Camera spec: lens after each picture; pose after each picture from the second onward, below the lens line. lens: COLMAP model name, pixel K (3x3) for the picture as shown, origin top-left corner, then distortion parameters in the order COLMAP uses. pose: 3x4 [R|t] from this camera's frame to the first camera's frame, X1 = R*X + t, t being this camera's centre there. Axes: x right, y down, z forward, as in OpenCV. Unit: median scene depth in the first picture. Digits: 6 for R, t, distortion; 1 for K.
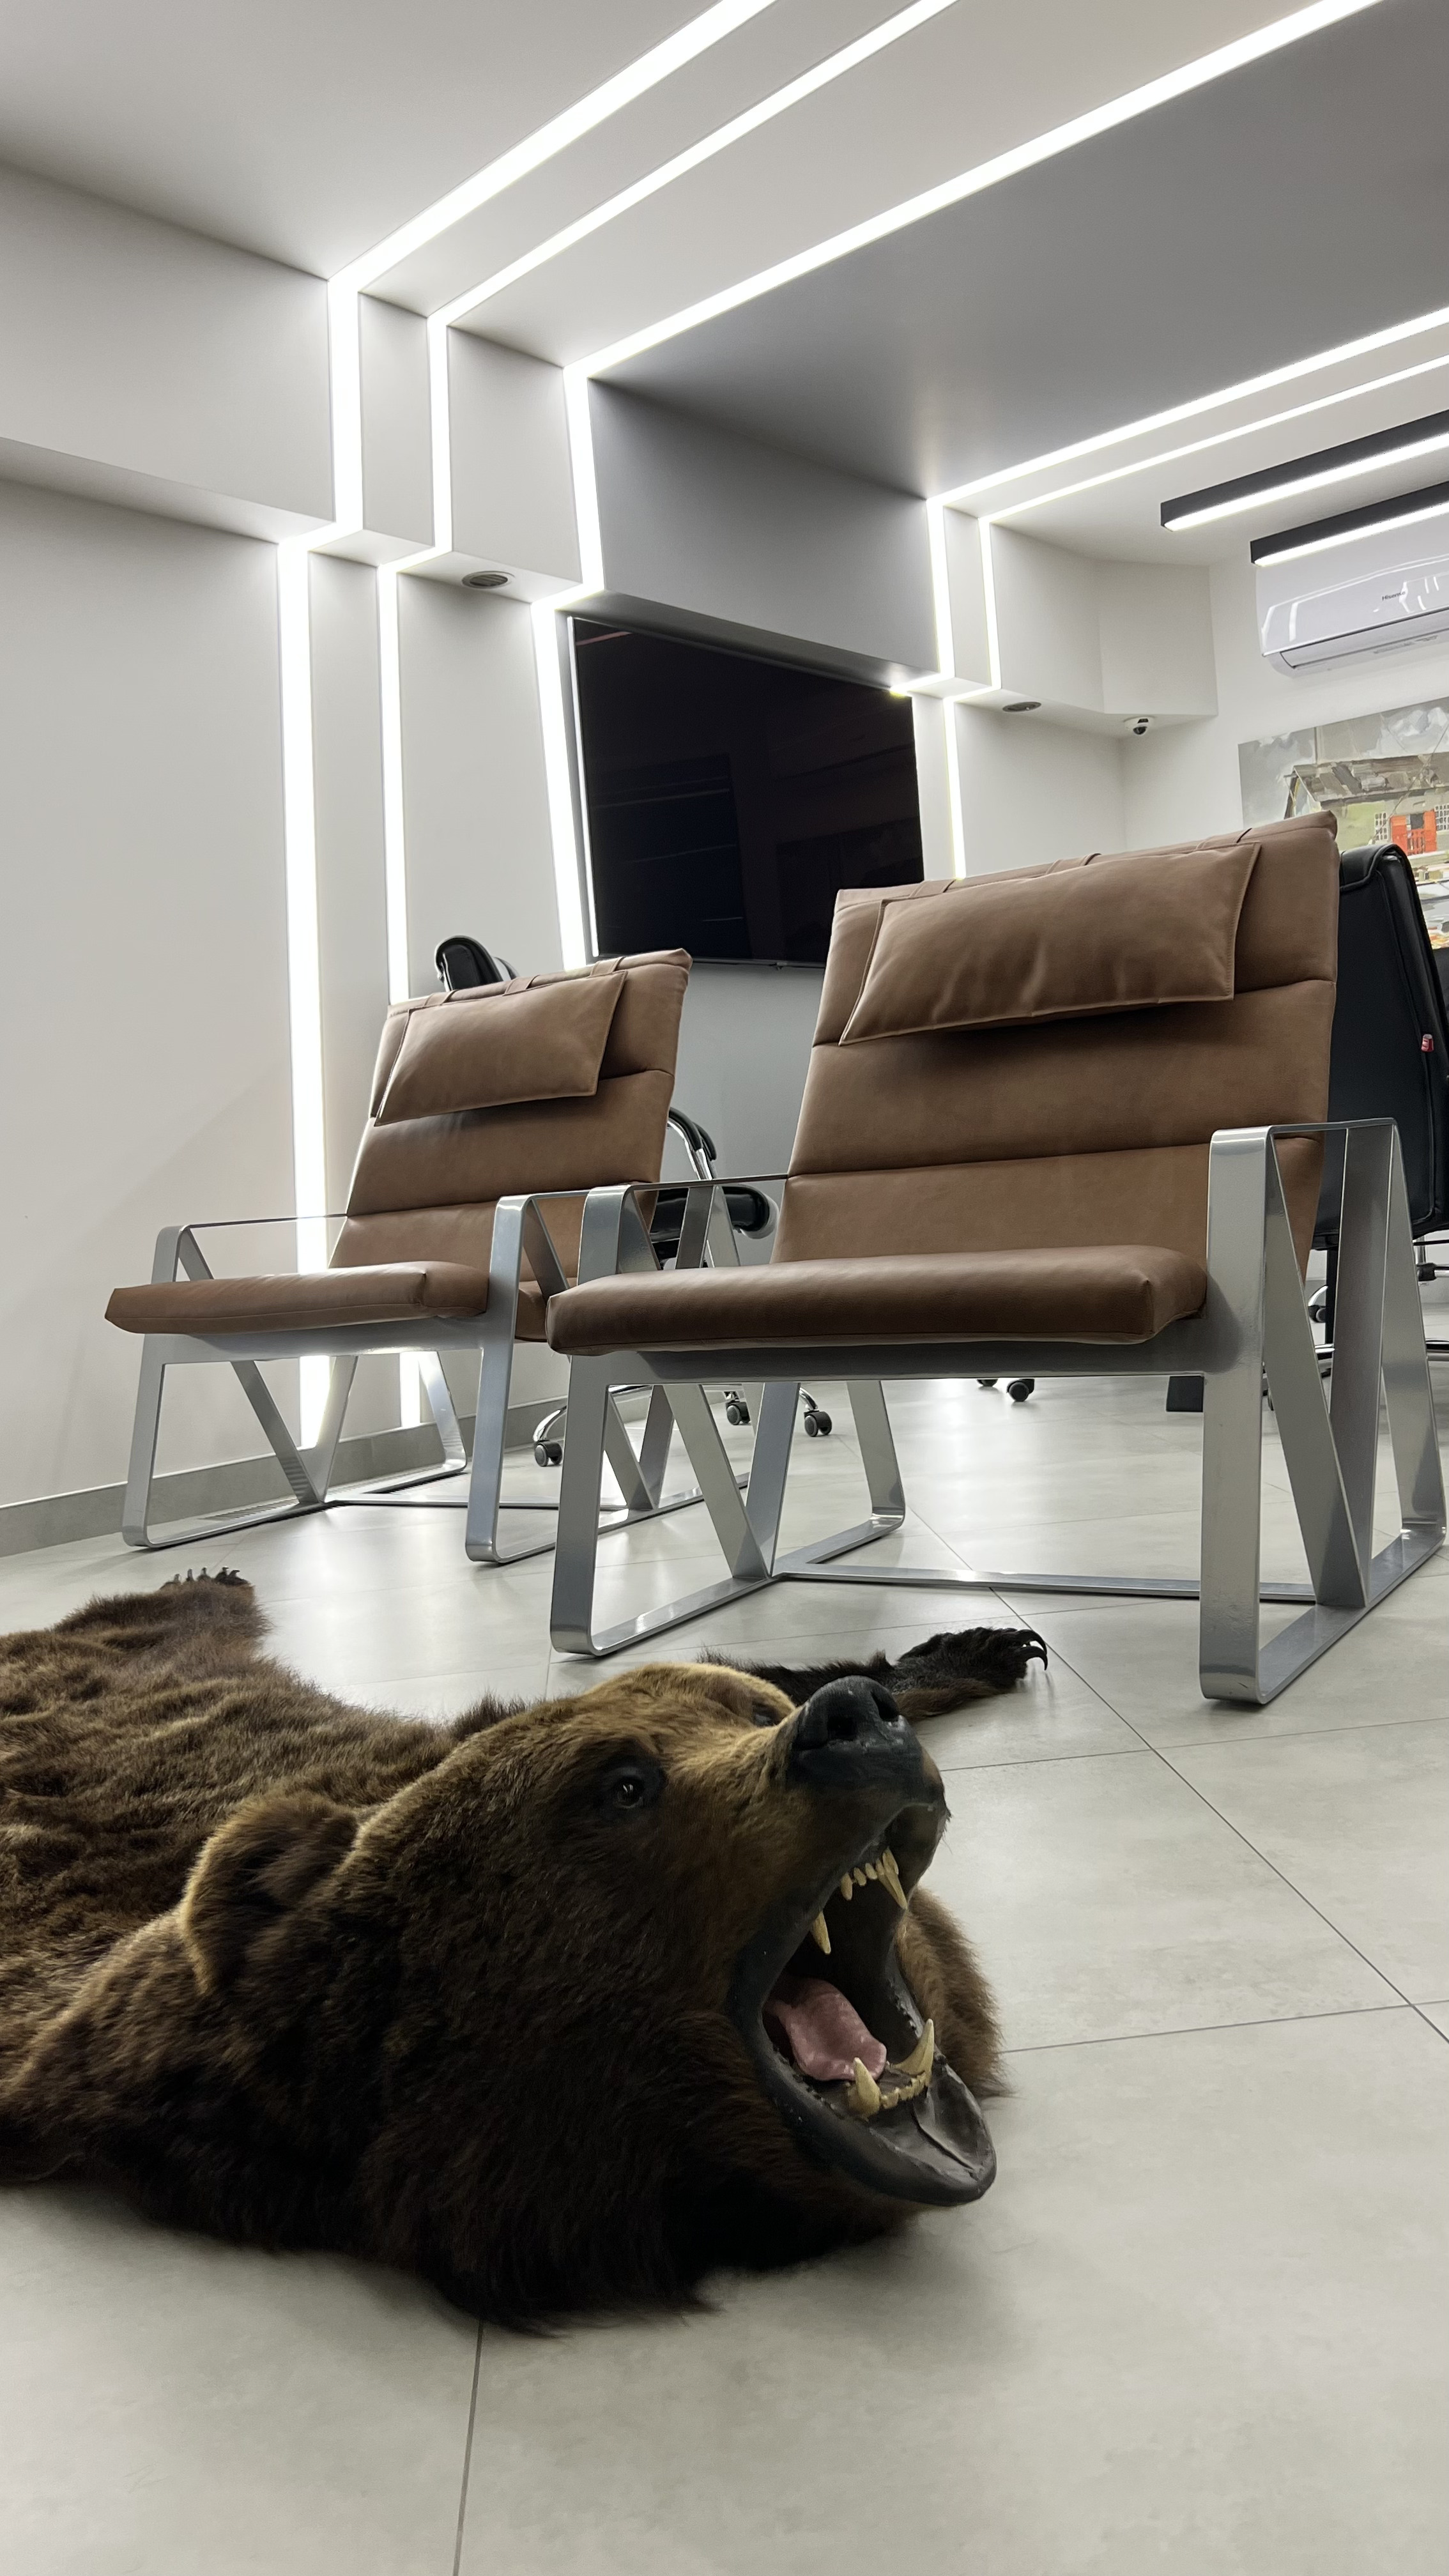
lens RADIAL K [[1984.0, 0, 724.5], [0, 1984.0, 1288.0], [0, 0, 1]] dist [-0.015096, 0.060016]
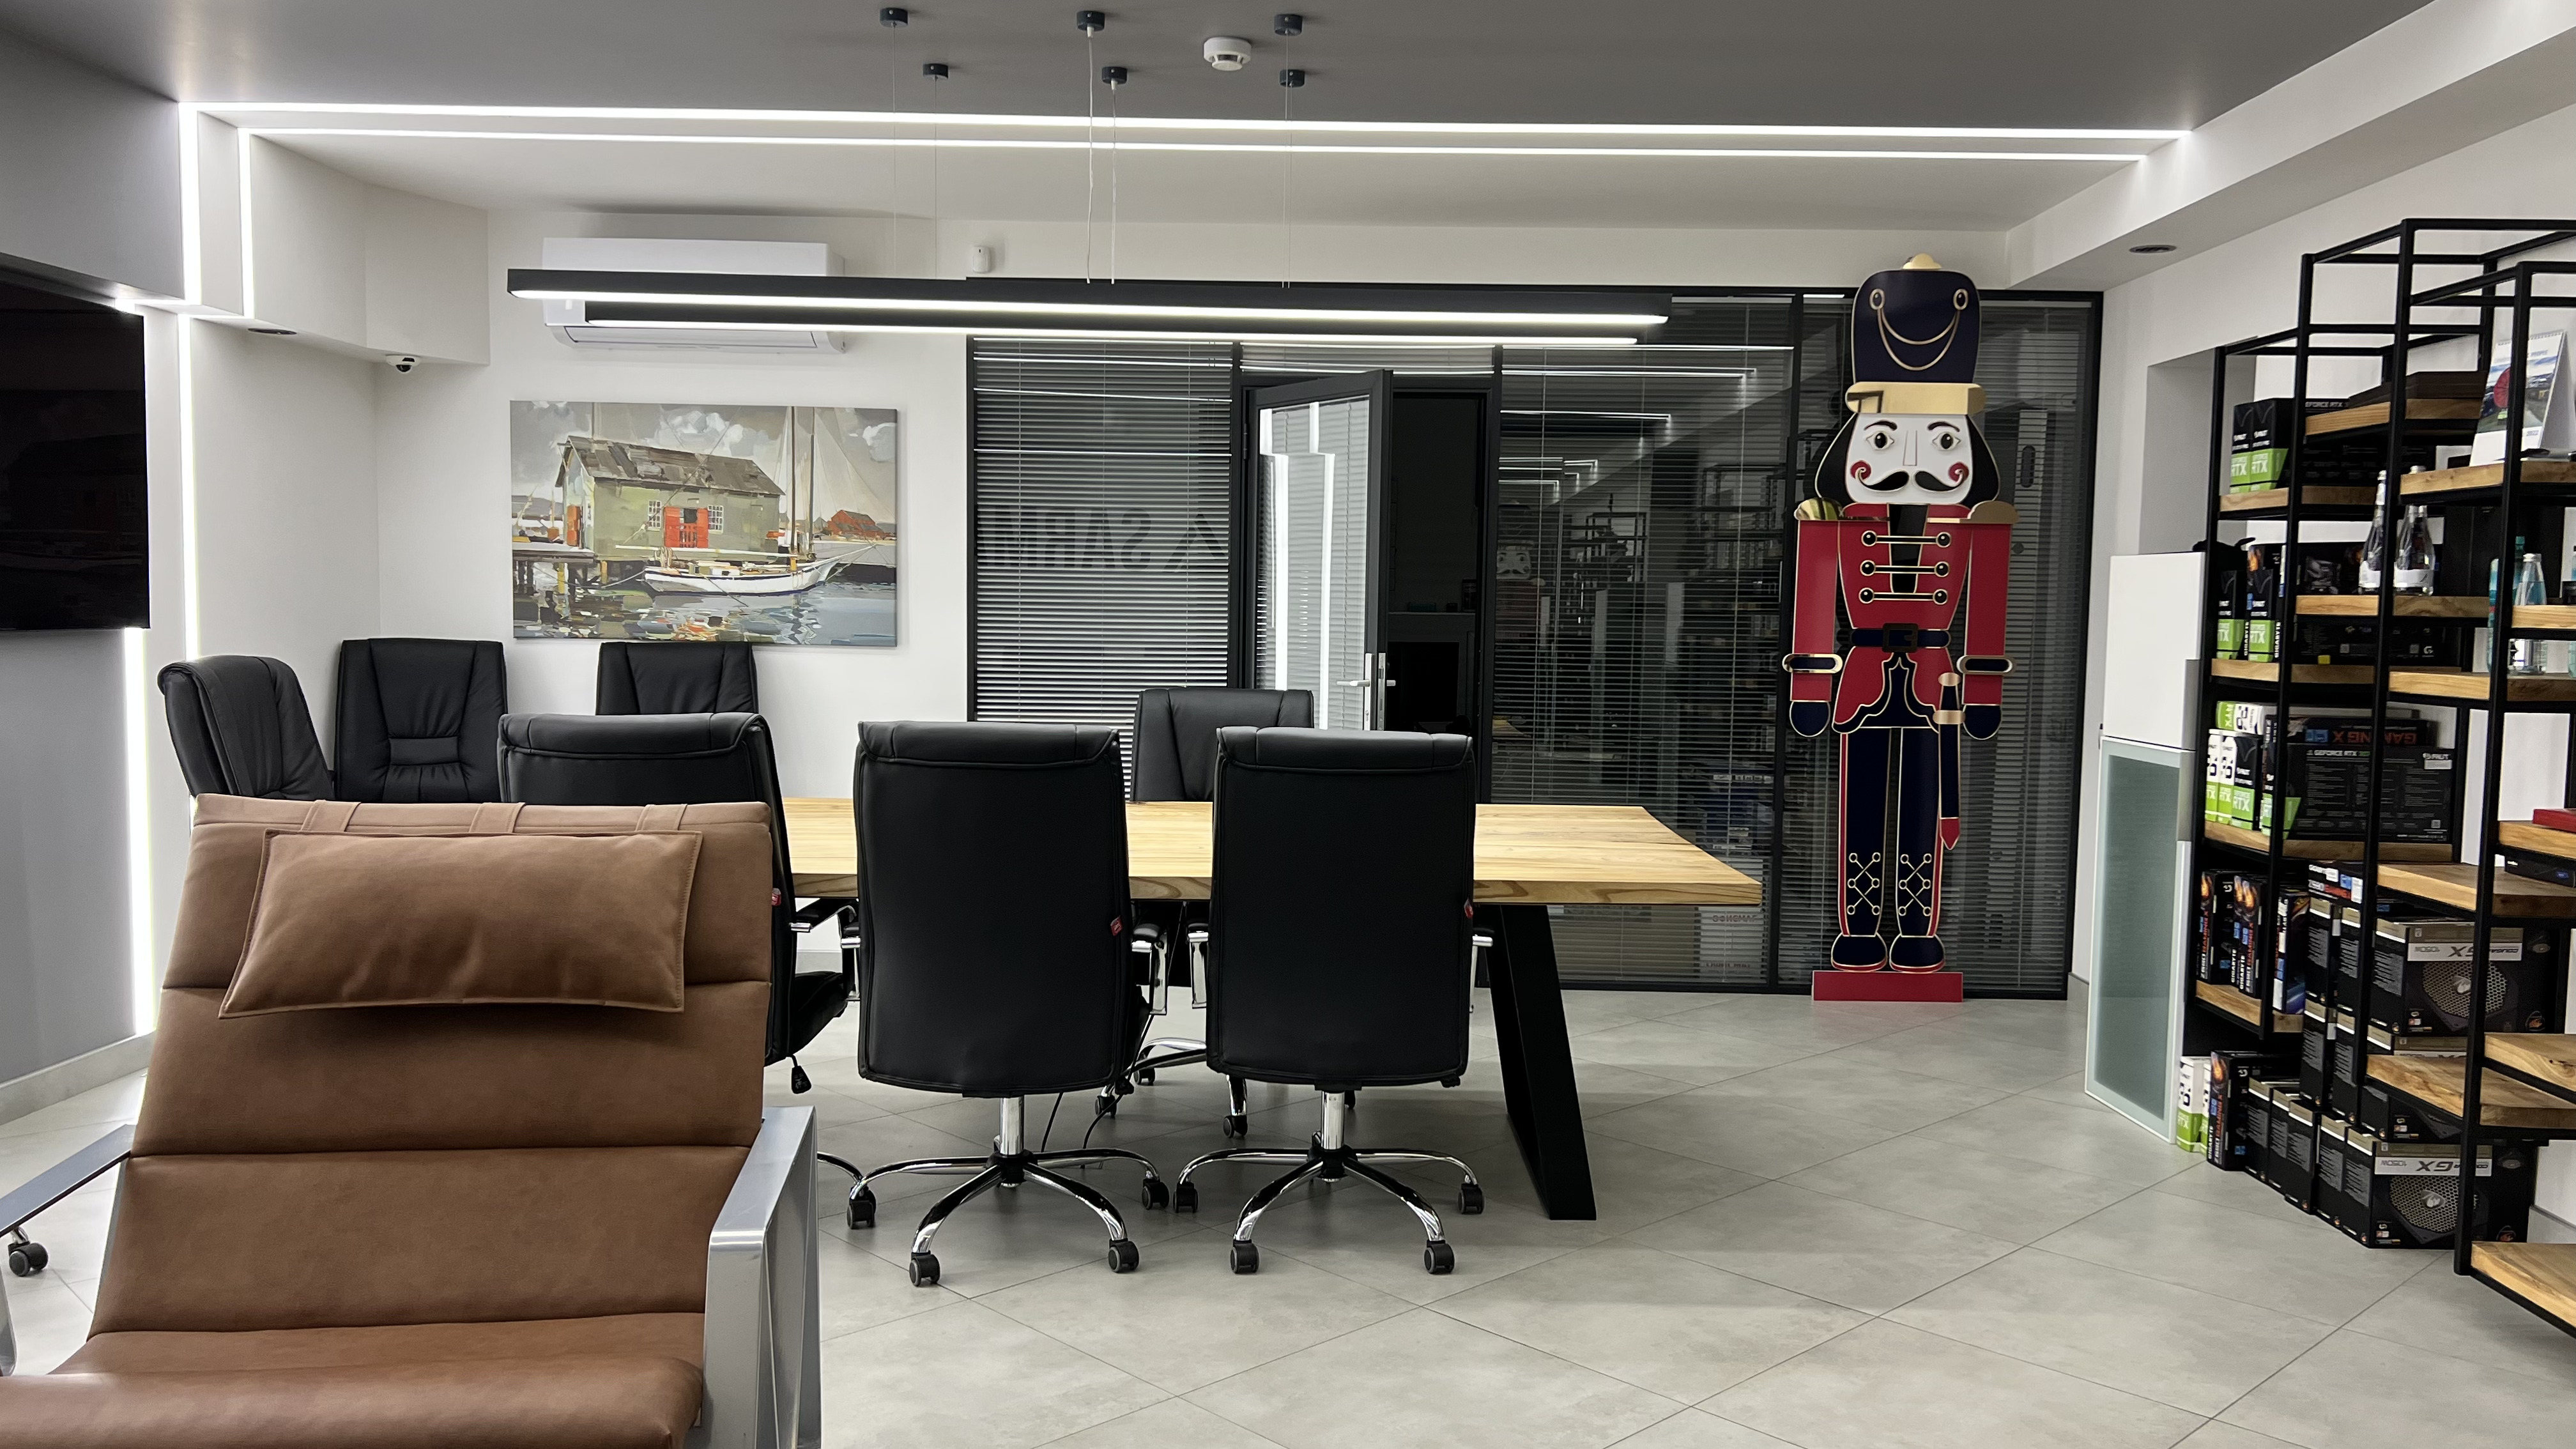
lens RADIAL K [[1984.0, 0, 1320.9], [0, 1984.0, 723.8], [0, 0, 1]] dist [-0.015096, 0.060016]
pose [[0.759321, 0.053733, 0.648494, -0.067438], [-0.042821, 0.998551, -0.032599, -0.108072], [-0.649306, -0.003016, 0.760521, -0.003713]]
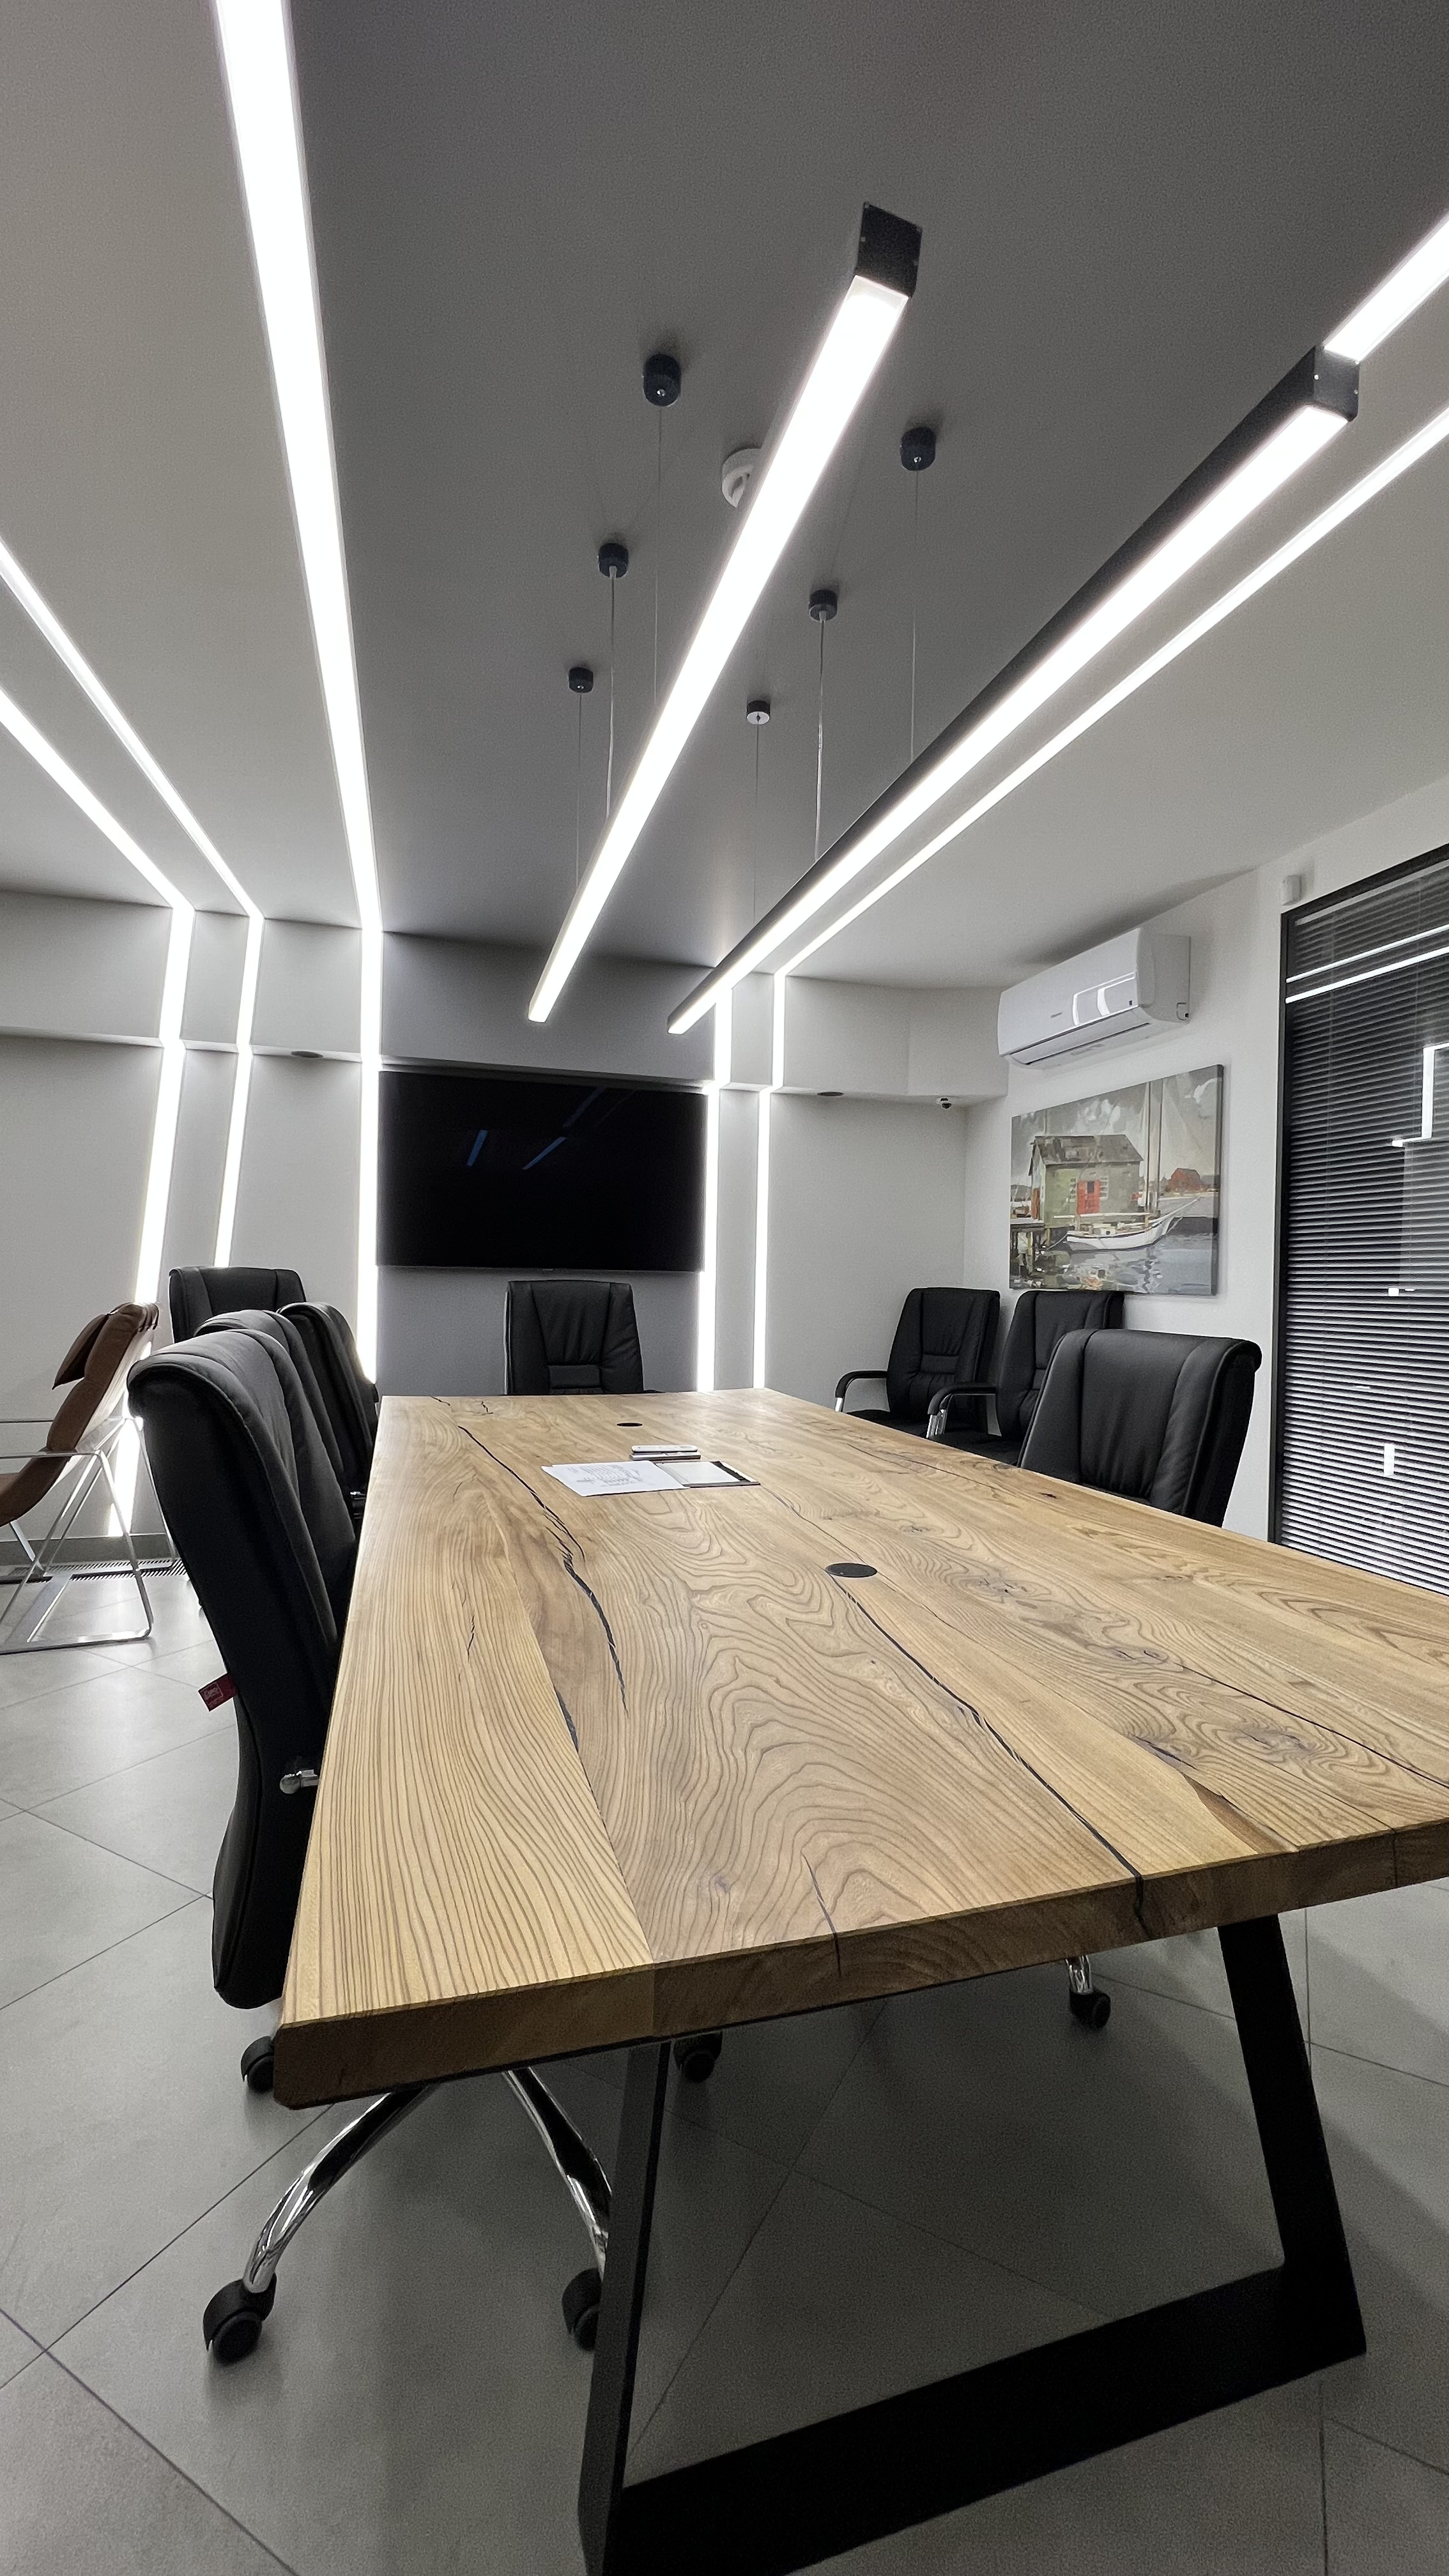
lens RADIAL K [[1011.4, 0, 724.5], [0, 1011.4, 1288.0], [0, 0, 1]] dist [-0.000285, 0.000002]
pose [[0.863830, 0.093344, -0.495061, 0.476210], [-0.104699, 0.994492, 0.004824, -0.151687], [0.492784, 0.047665, 0.868845, 0.331621]]
